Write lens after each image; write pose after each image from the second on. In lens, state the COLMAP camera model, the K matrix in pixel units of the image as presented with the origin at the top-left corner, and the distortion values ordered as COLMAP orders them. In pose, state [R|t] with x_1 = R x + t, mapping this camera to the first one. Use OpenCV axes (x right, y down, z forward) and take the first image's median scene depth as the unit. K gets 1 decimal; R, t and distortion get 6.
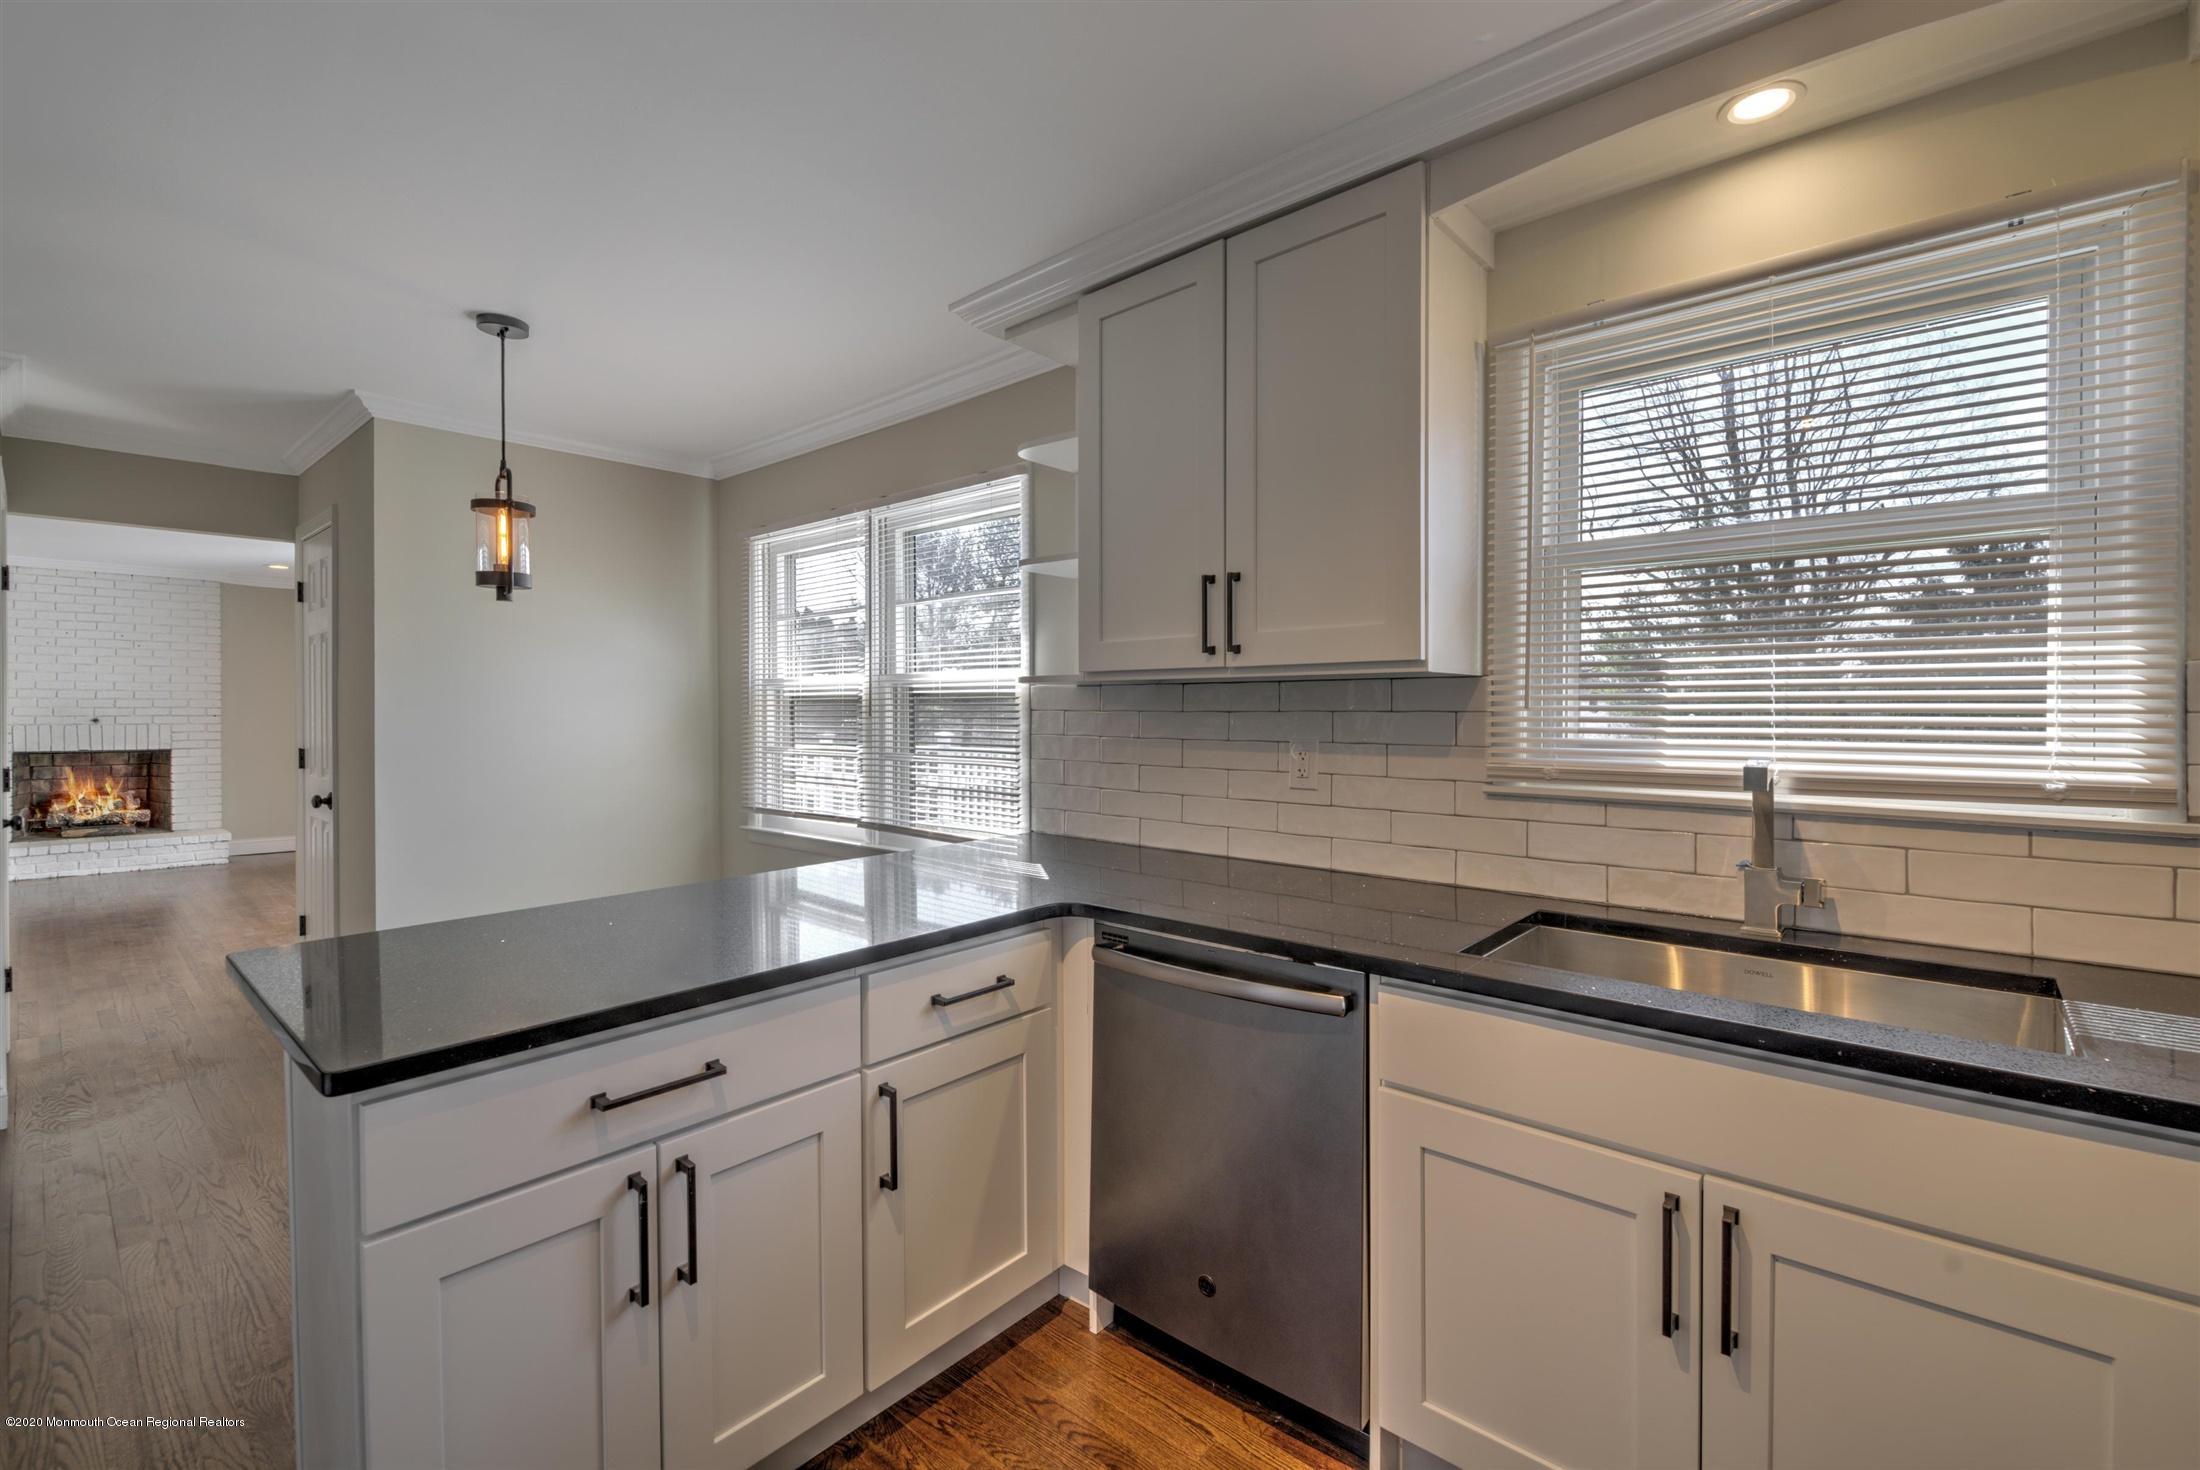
lens RADIAL K [[935.4, 0, 1108.8], [0, 935.4, 713.2], [0, 0, 1]] dist [-0.000734, -0.004079]
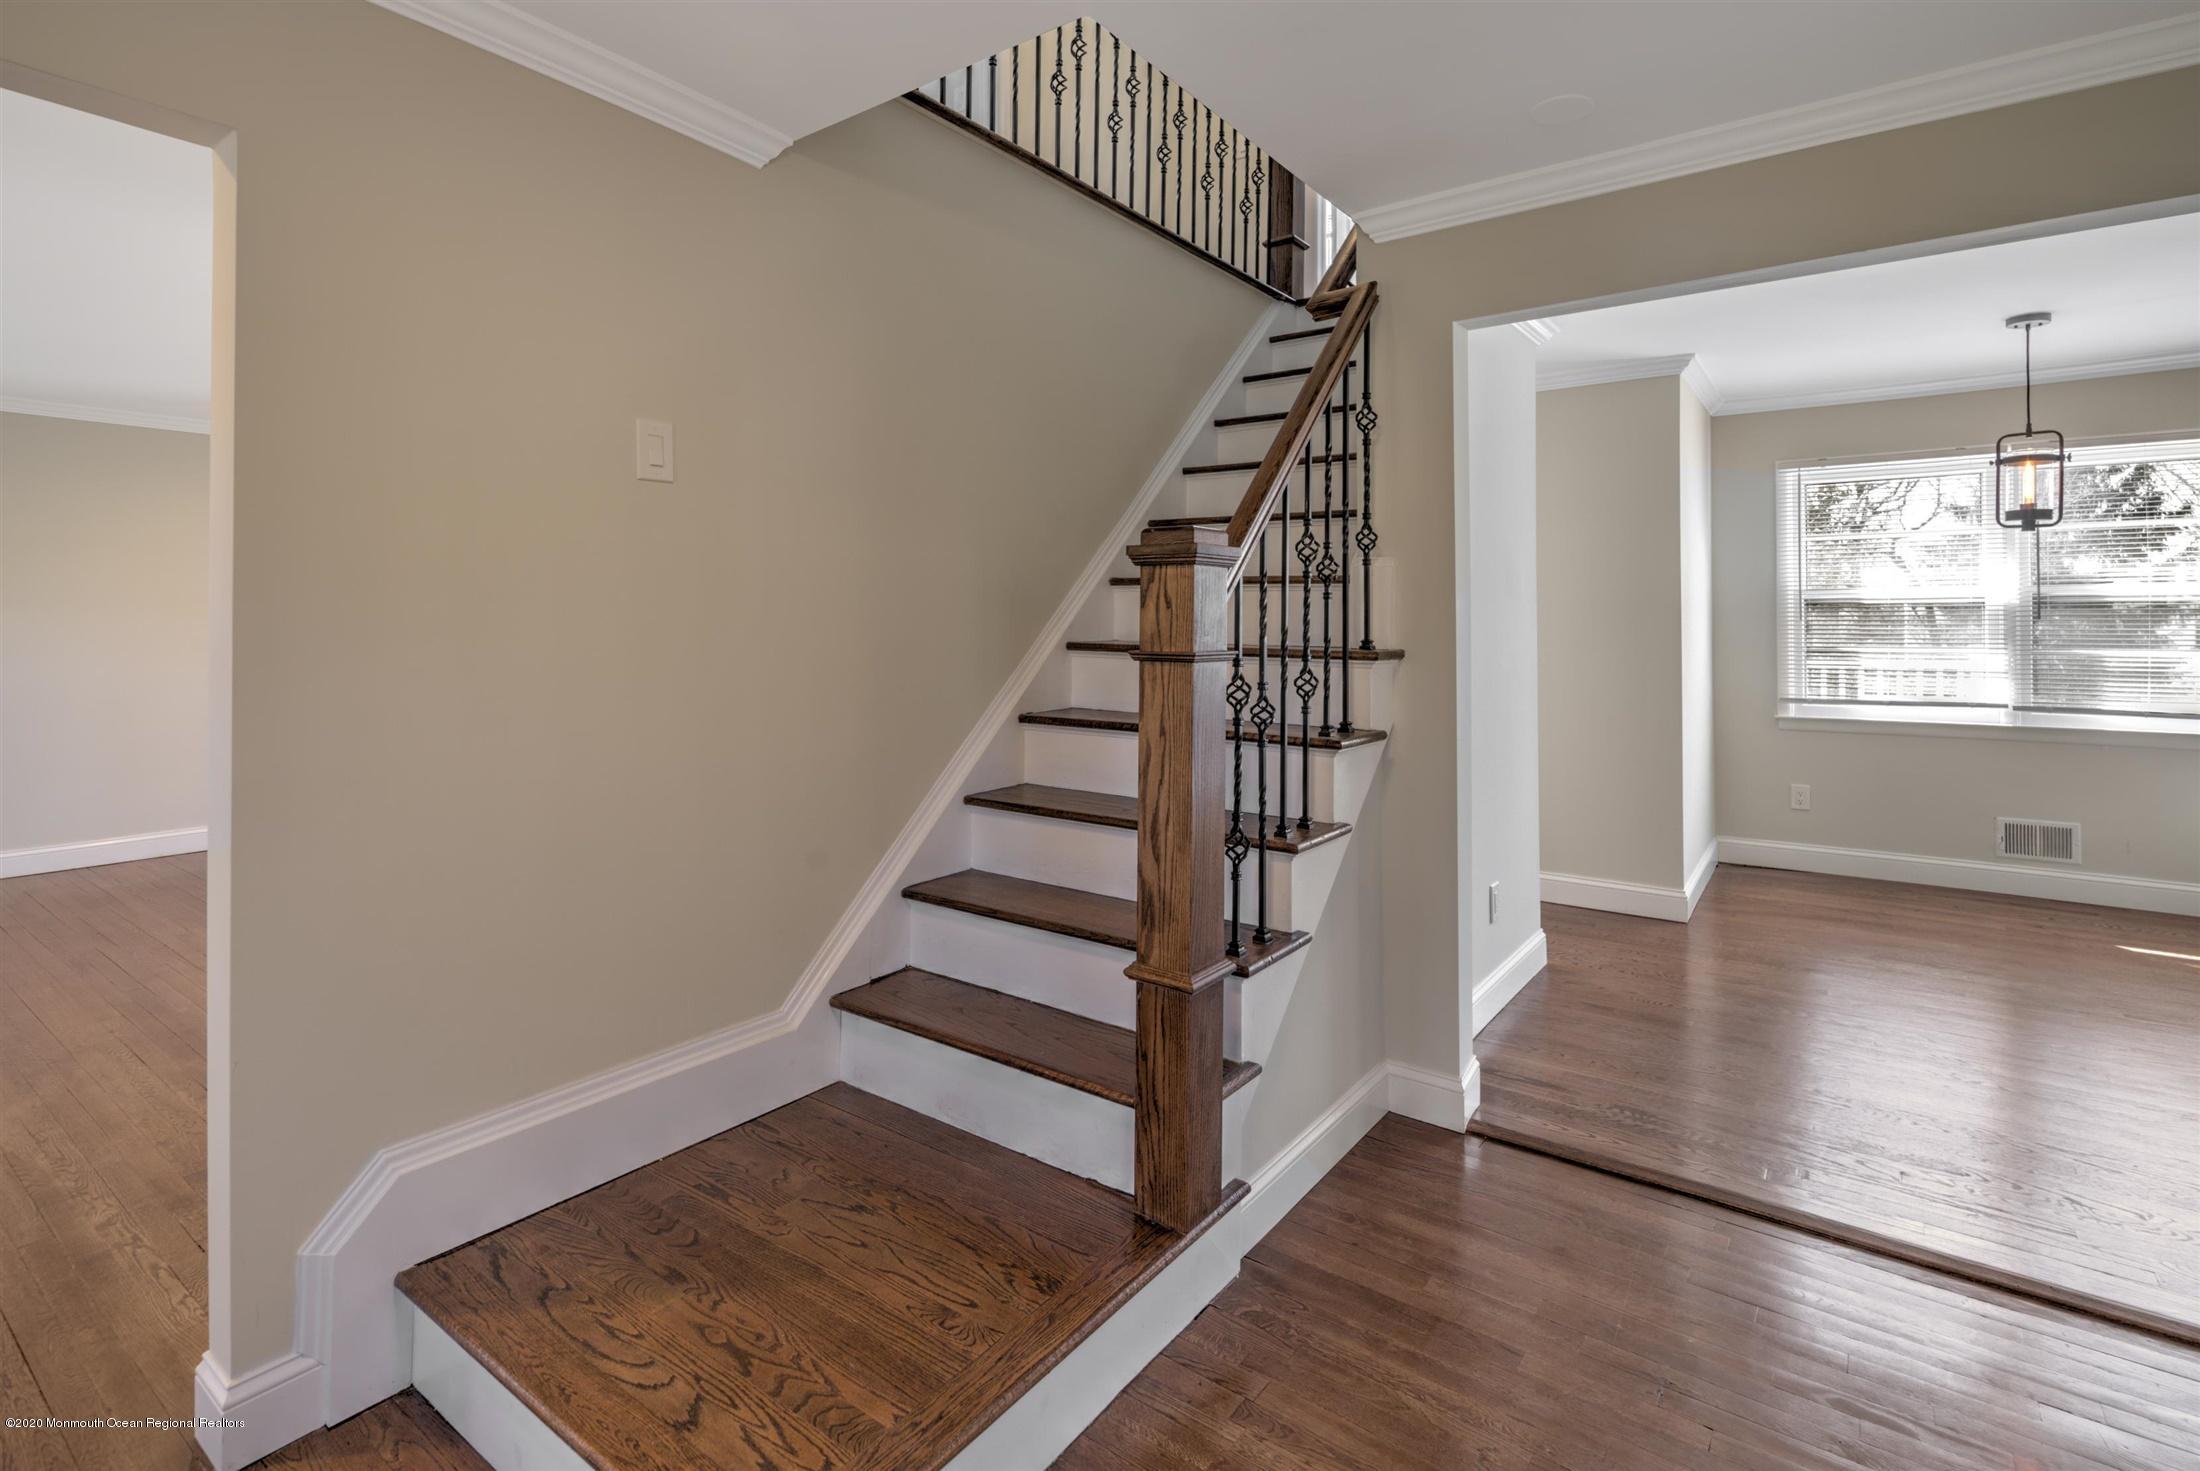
lens RADIAL K [[1060.9, 0, 1088.9], [0, 1060.9, 620.8], [0, 0, 1]] dist [0.002422, 0.000949]
pose [[0.997696, -0.006230, 0.067564, -0.775364], [0.005792, 0.999961, 0.006673, -0.005002], [-0.067603, -0.006266, 0.997693, -0.146838]]
